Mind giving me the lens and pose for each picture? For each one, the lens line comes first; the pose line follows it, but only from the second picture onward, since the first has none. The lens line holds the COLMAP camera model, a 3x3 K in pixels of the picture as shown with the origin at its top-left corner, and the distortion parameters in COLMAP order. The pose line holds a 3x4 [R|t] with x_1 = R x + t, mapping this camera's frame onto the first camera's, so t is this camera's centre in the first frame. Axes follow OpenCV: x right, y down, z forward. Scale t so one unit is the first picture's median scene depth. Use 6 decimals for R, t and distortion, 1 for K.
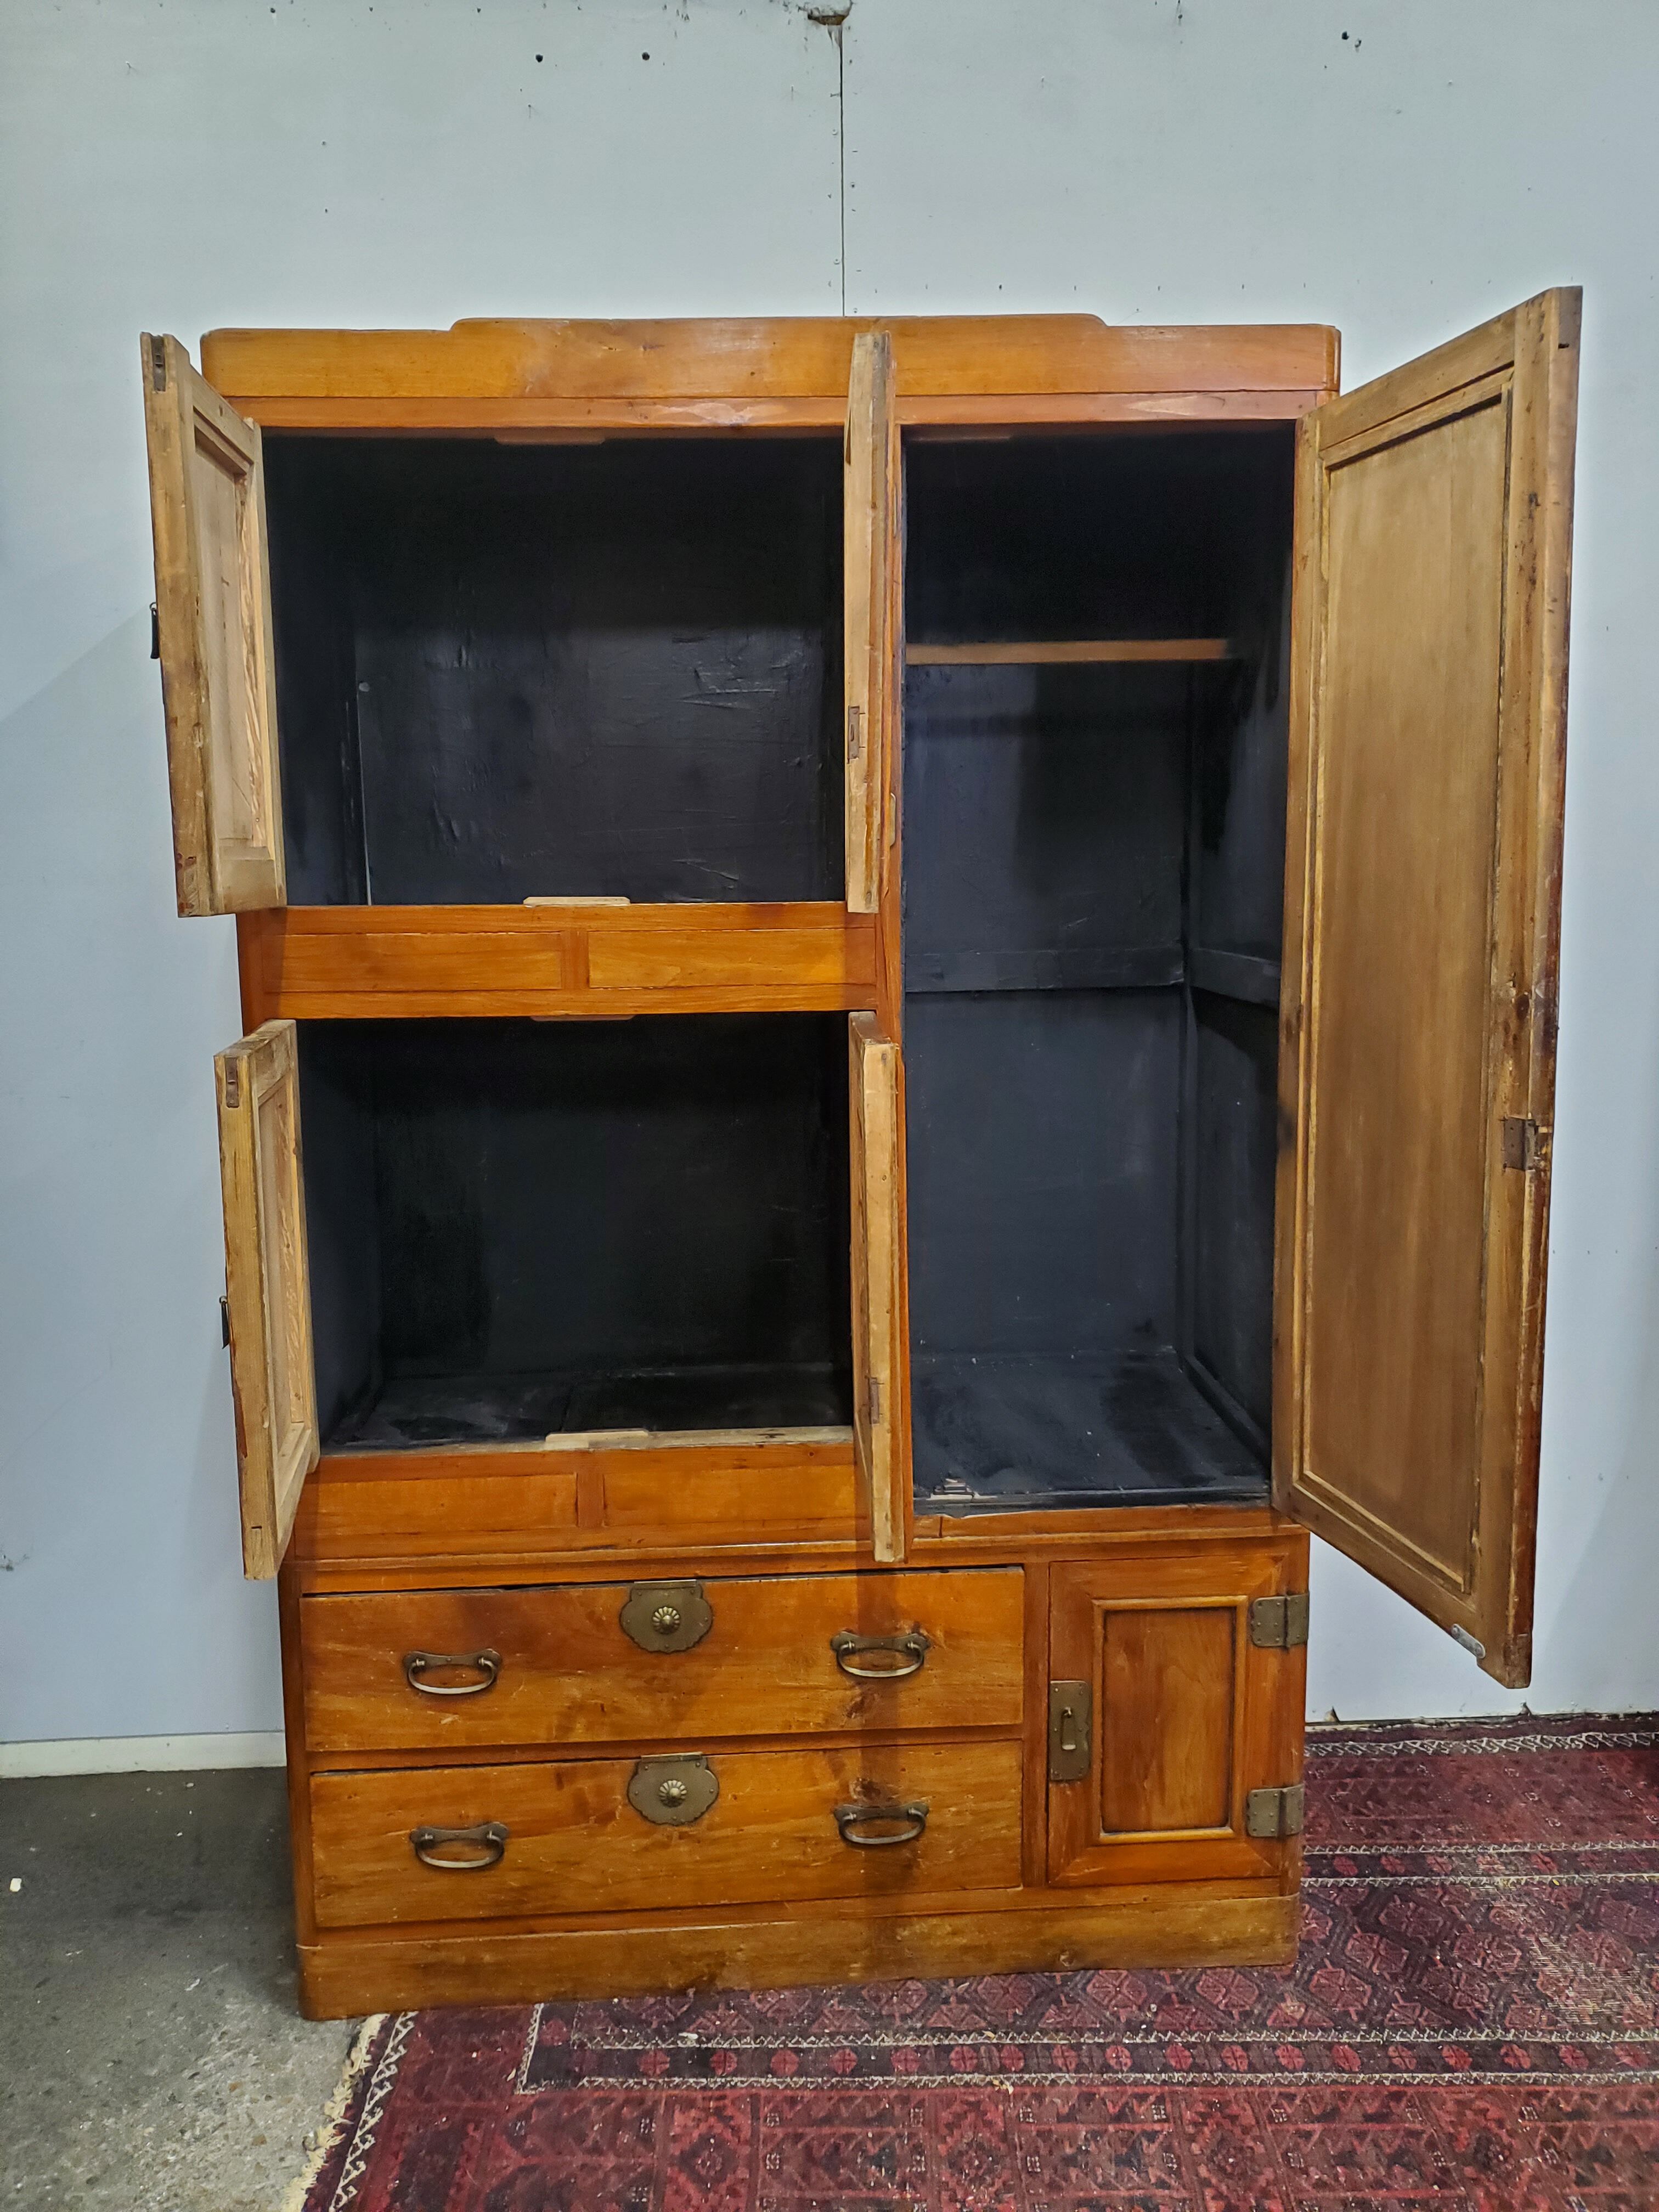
lens RADIAL K [[1769.3, 0, 817.0], [0, 1769.3, 1111.6], [0, 0, 1]] dist [-0.015002, 0.051175]
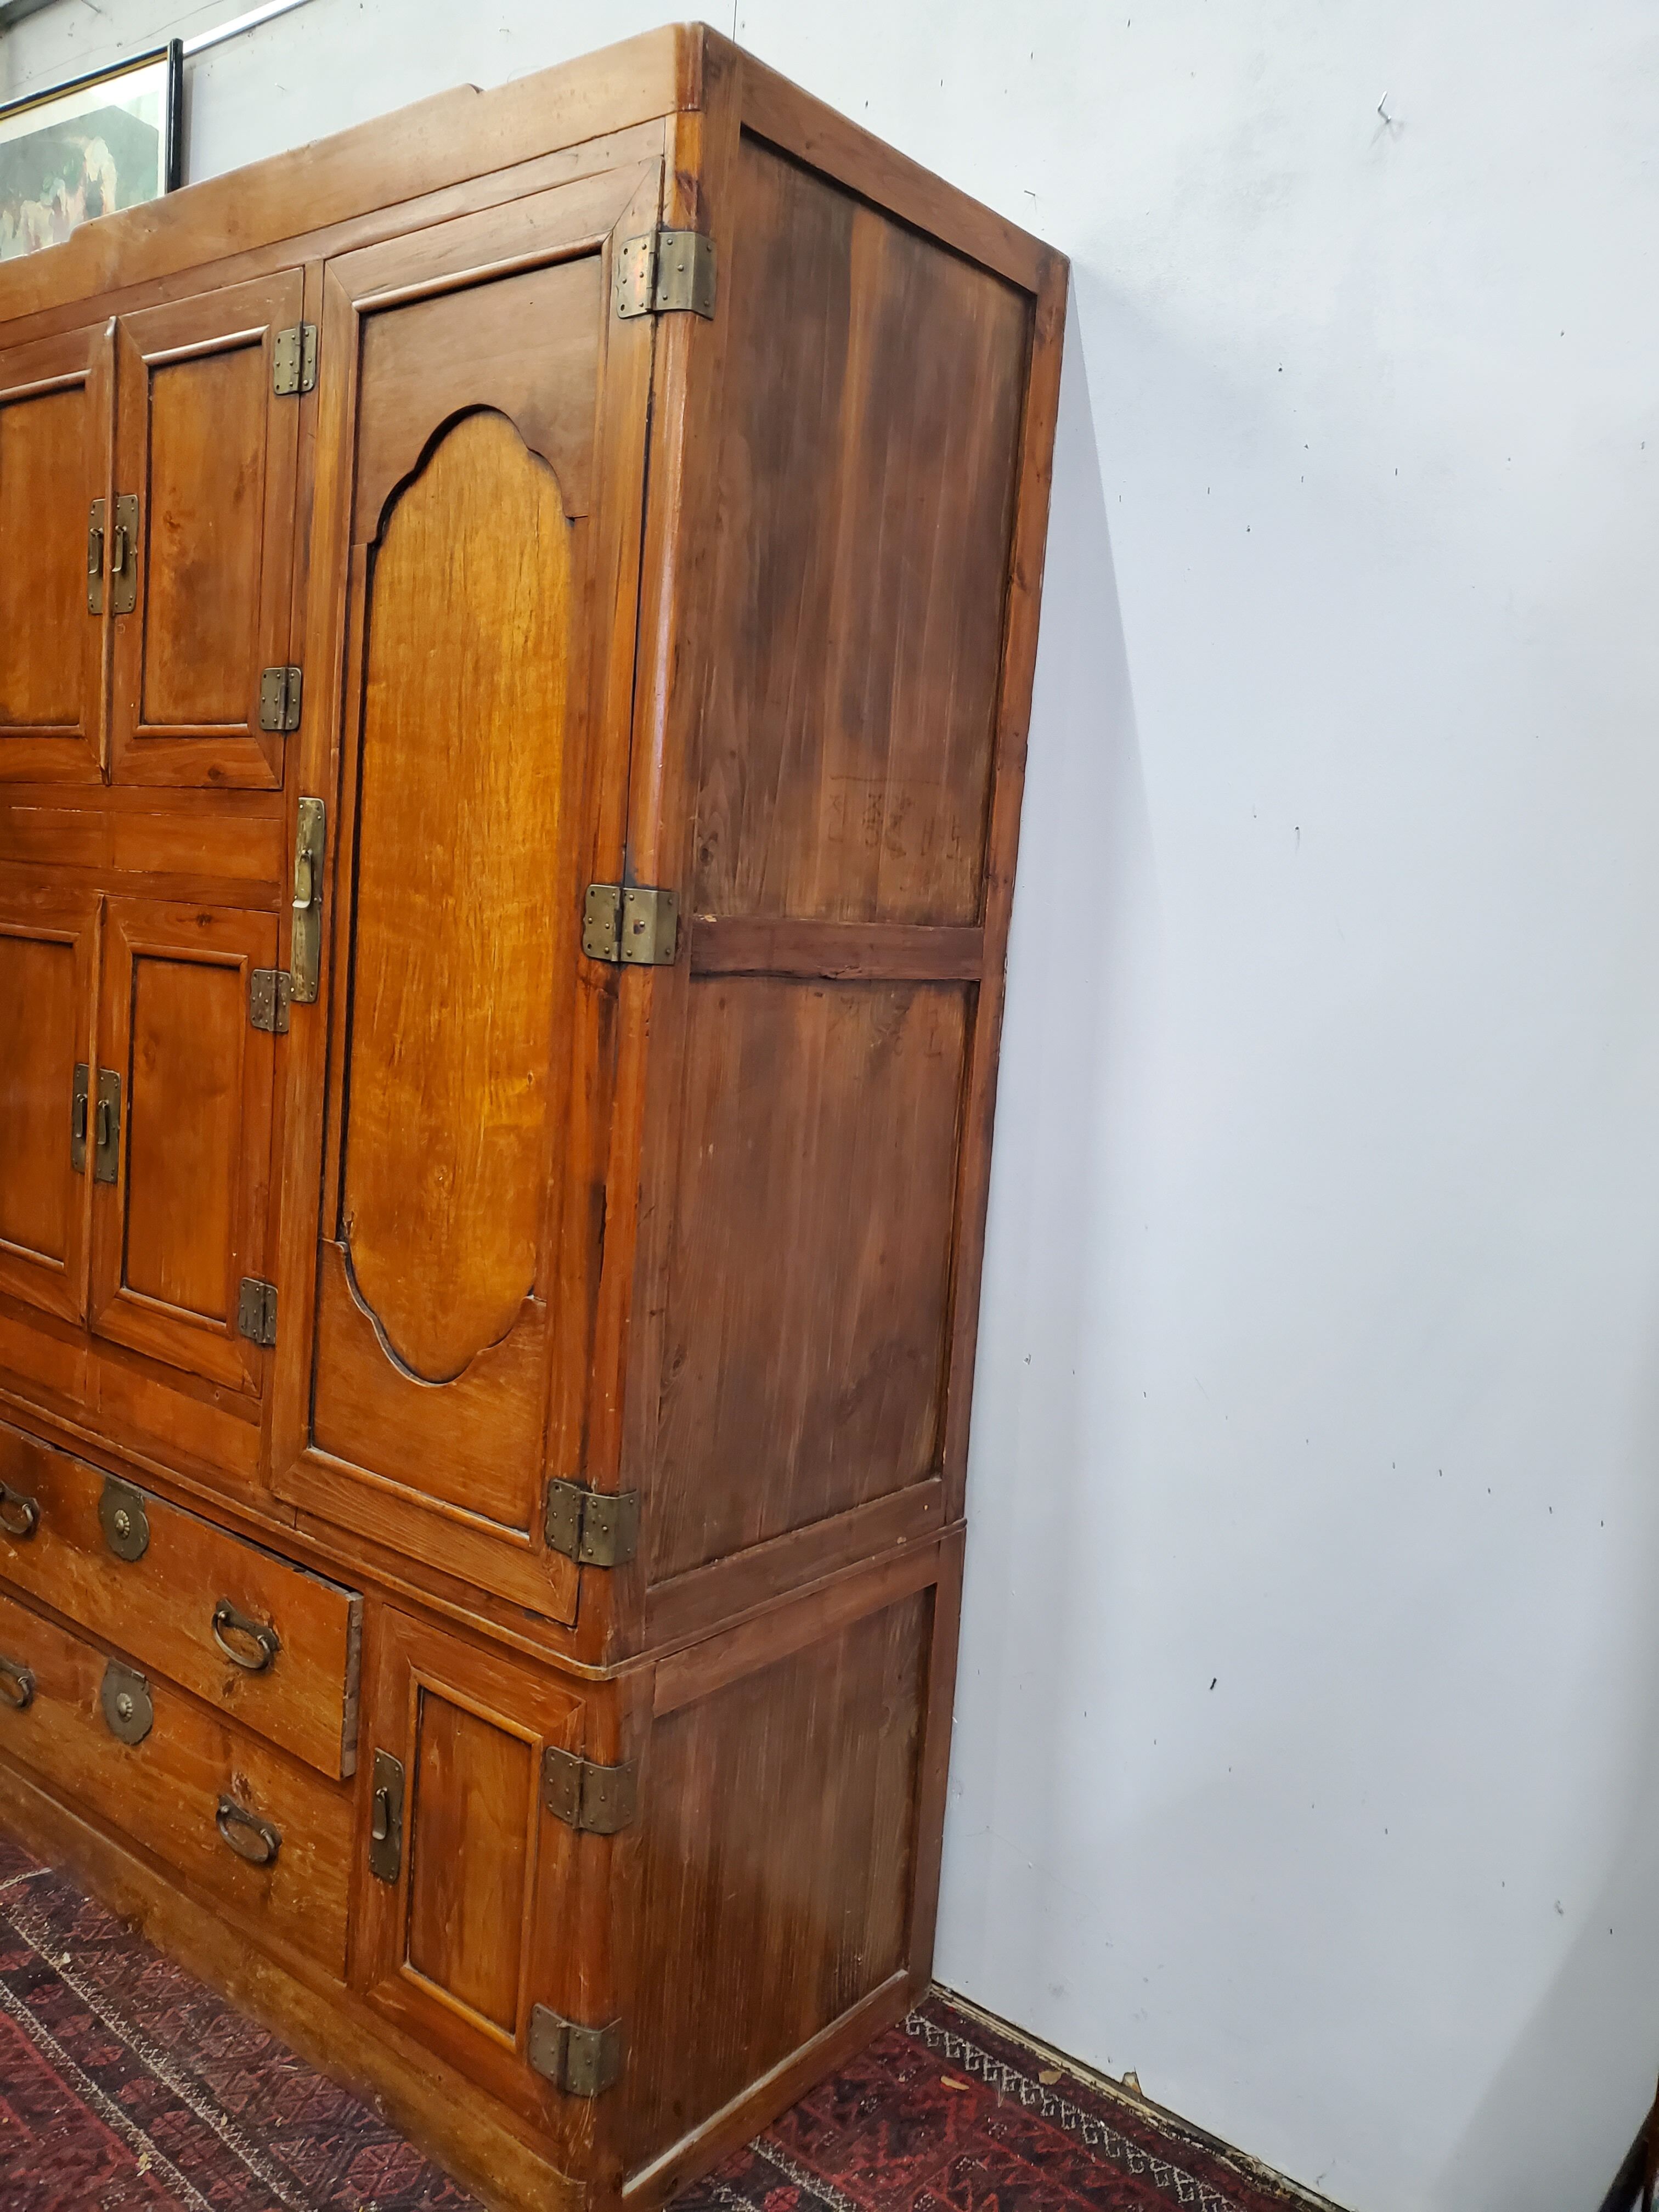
lens RADIAL K [[1769.3, 0, 817.3], [0, 1769.3, 1093.1], [0, 0, 1]] dist [-0.015002, 0.051175]
pose [[0.734771, 0.140748, -0.663552, 0.804674], [-0.179302, 0.983742, 0.010118, -0.024685], [0.654188, 0.111542, 0.748062, 0.491775]]
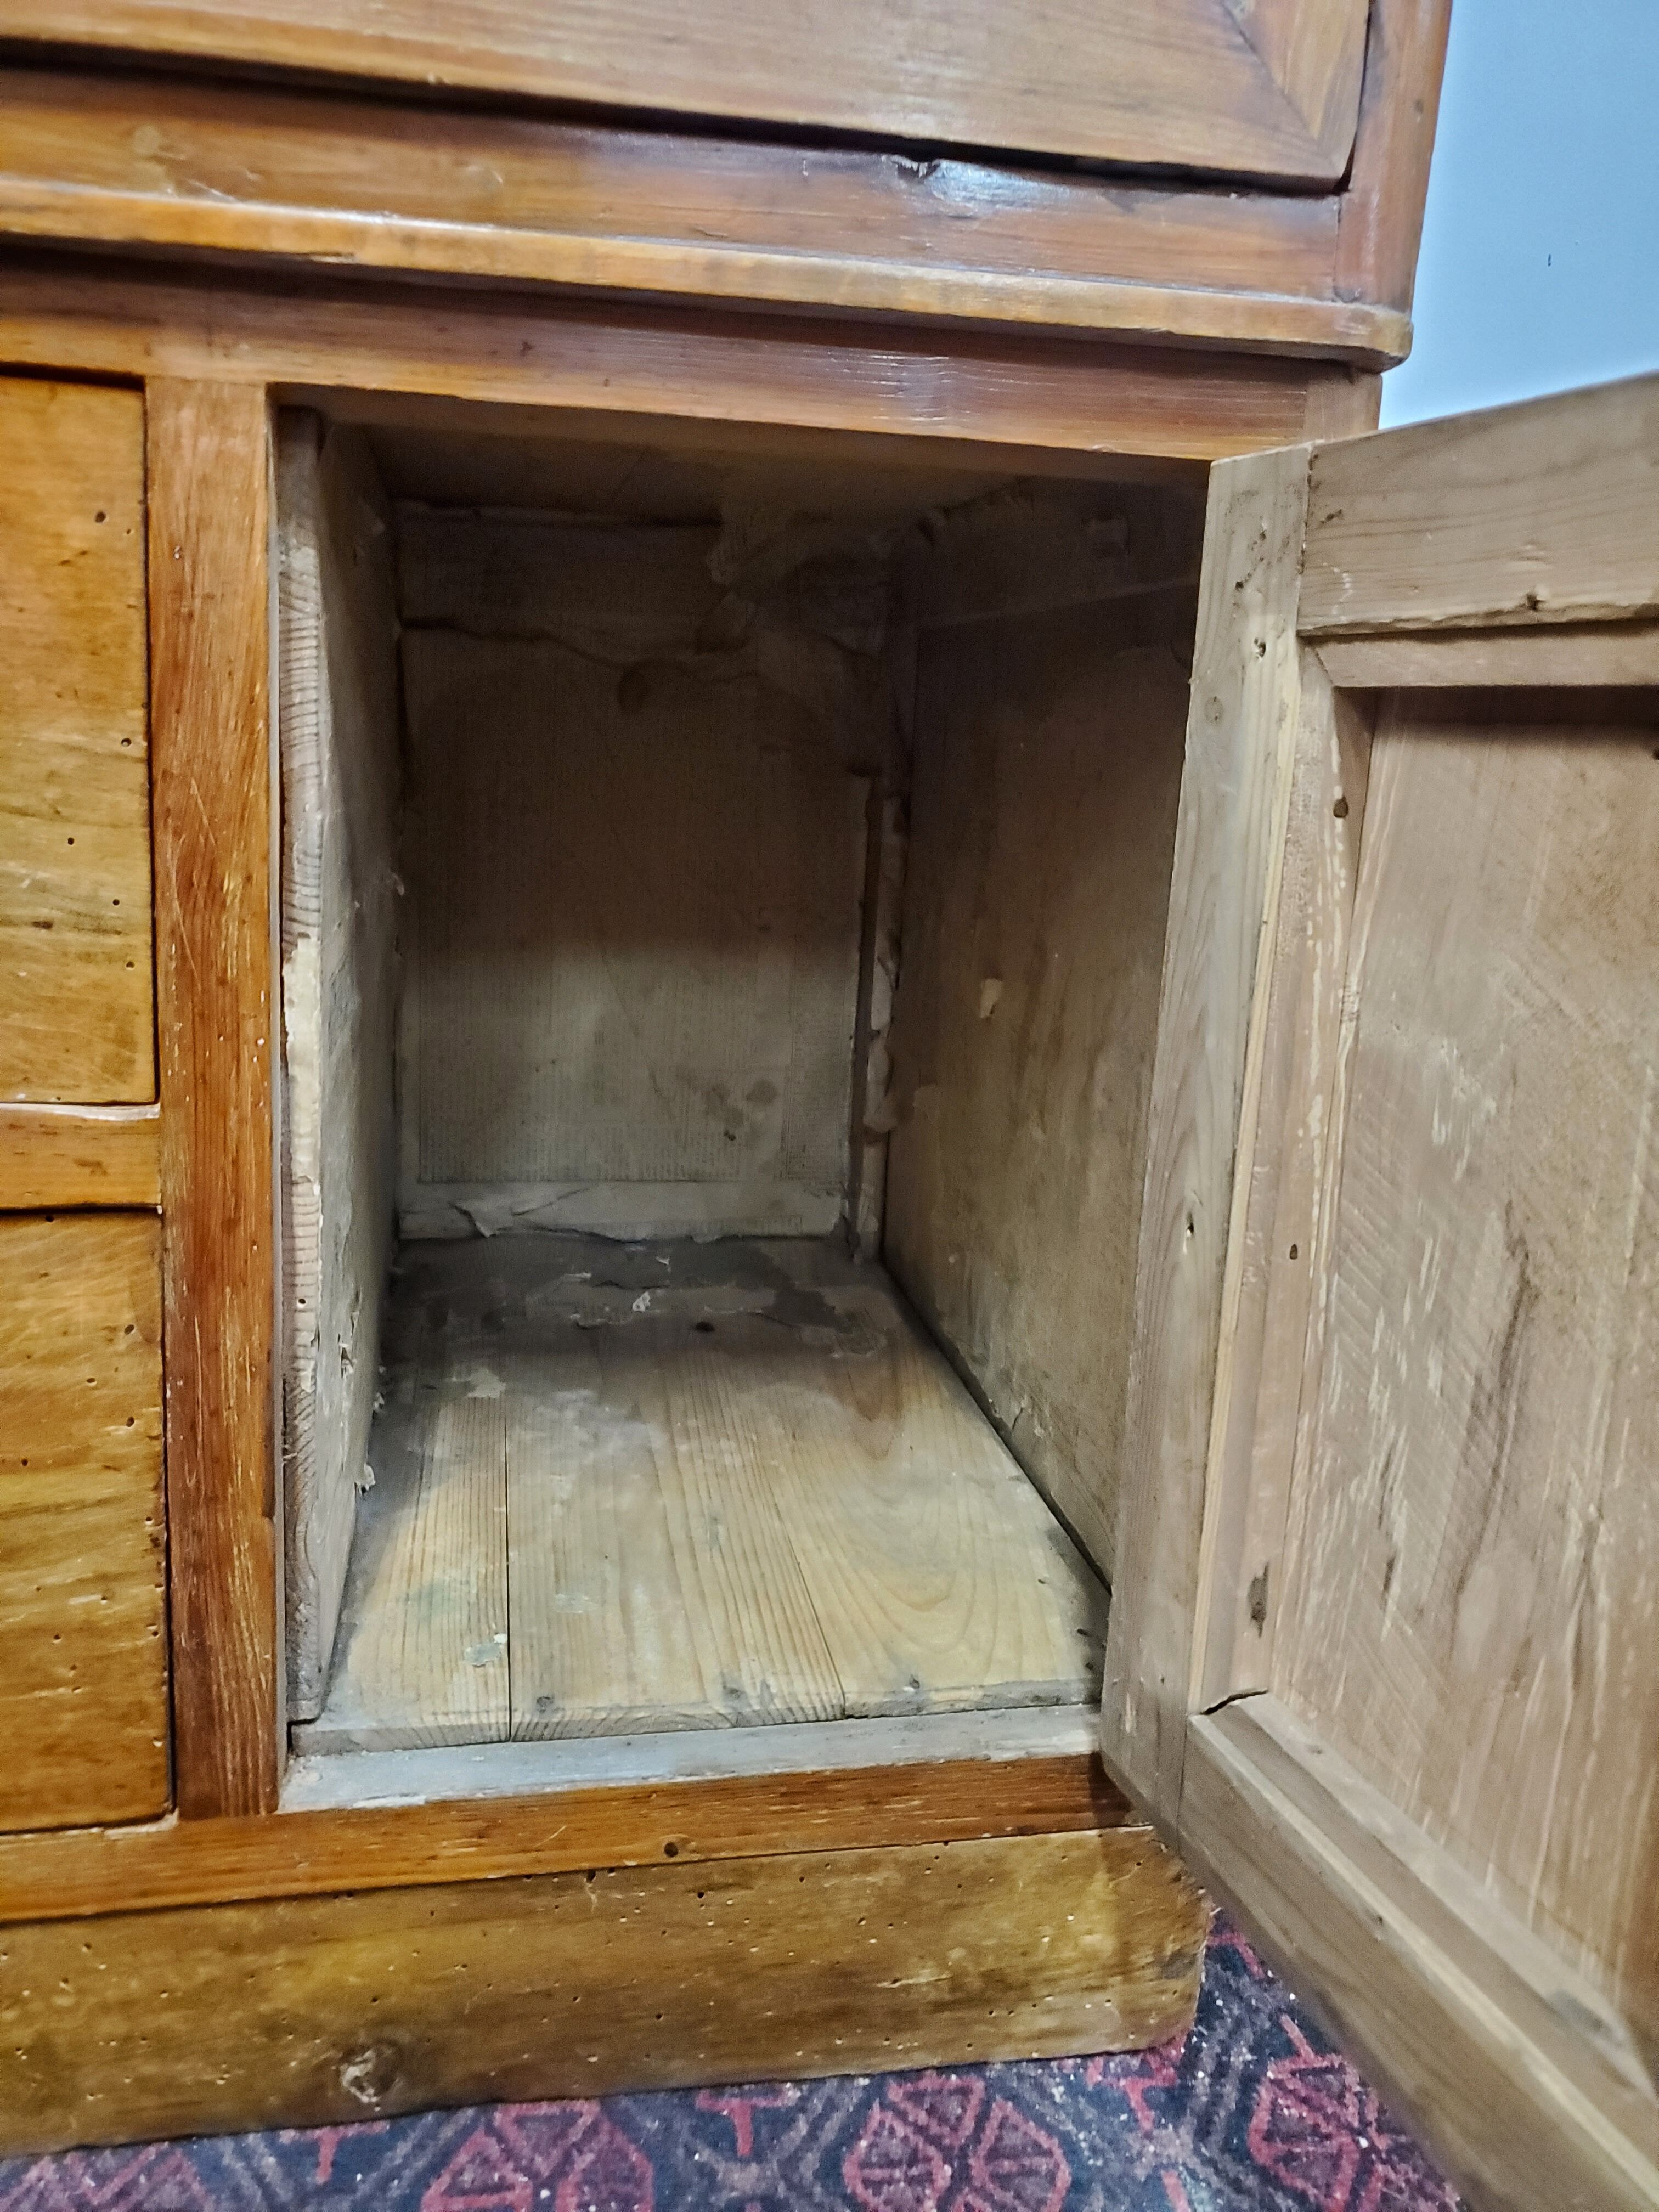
lens RADIAL K [[1769.3, 0, 830.8], [0, 1769.3, 1085.1], [0, 0, 1]] dist [-0.015002, 0.051175]
pose [[0.988195, 0.034585, 0.149247, 0.172863], [-0.042606, 0.997795, 0.050881, 0.330518], [-0.147158, -0.056640, 0.987490, 0.772951]]
